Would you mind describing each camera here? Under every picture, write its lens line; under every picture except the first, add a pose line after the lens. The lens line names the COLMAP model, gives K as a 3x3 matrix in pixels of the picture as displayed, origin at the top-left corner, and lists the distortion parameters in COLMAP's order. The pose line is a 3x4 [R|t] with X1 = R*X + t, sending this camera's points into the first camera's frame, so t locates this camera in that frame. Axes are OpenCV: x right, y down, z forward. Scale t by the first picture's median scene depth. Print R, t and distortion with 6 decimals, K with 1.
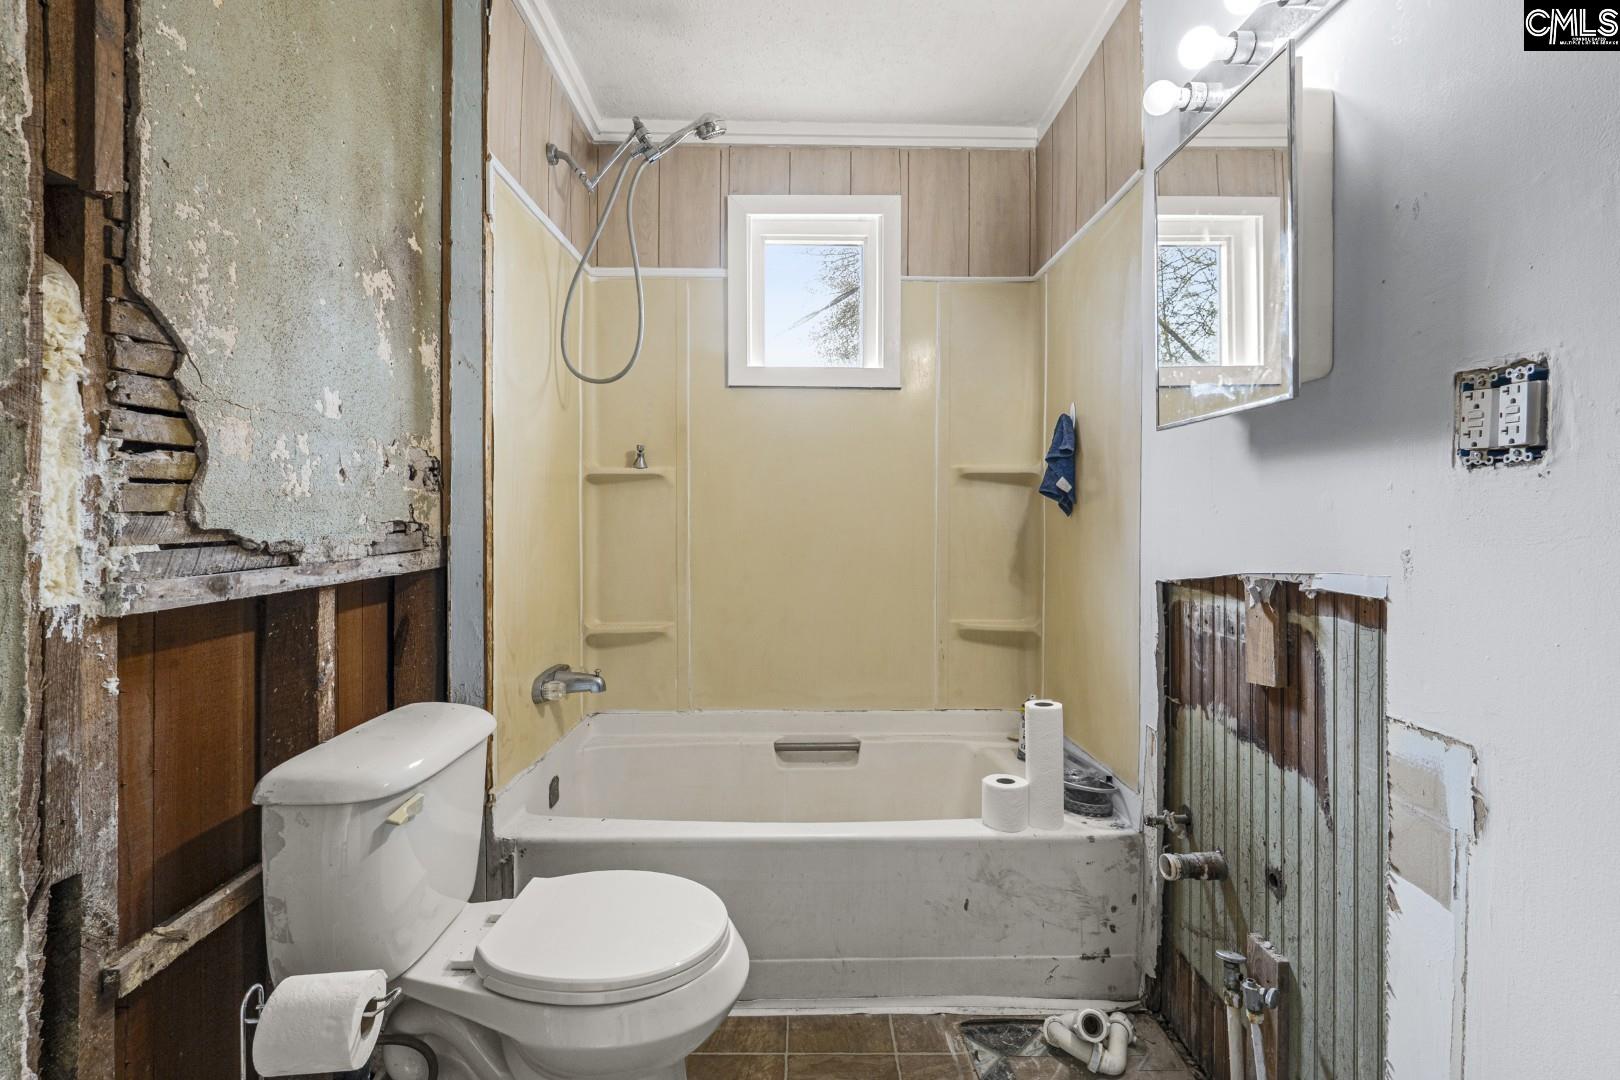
lens RADIAL K [[746.0, 0, 809.0], [0, 746.0, 523.2], [0, 0, 1]] dist [-0.005445, -0.000161]
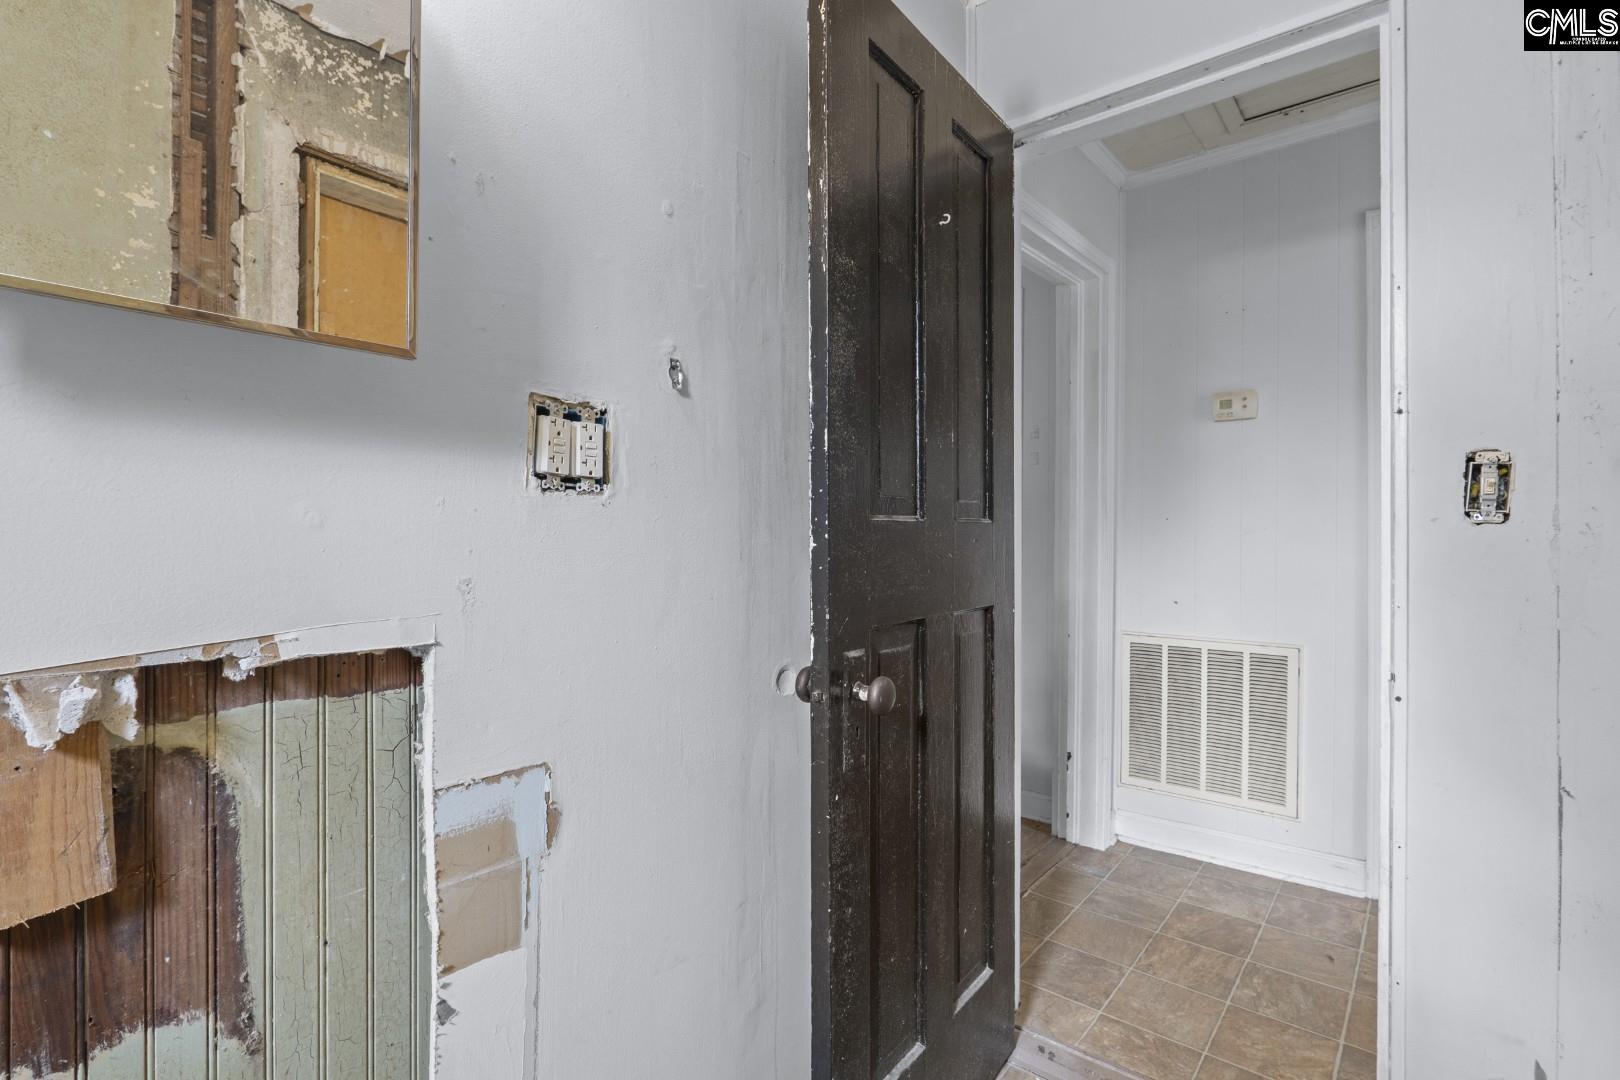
lens RADIAL K [[746.0, 0, 810.3], [0, 746.0, 535.1], [0, 0, 1]] dist [-0.005445, -0.000161]
pose [[-0.763417, -0.003213, 0.645898, -0.049150], [0.002586, 0.999964, 0.008031, -0.021863], [-0.645901, 0.007802, -0.763381, 1.549375]]
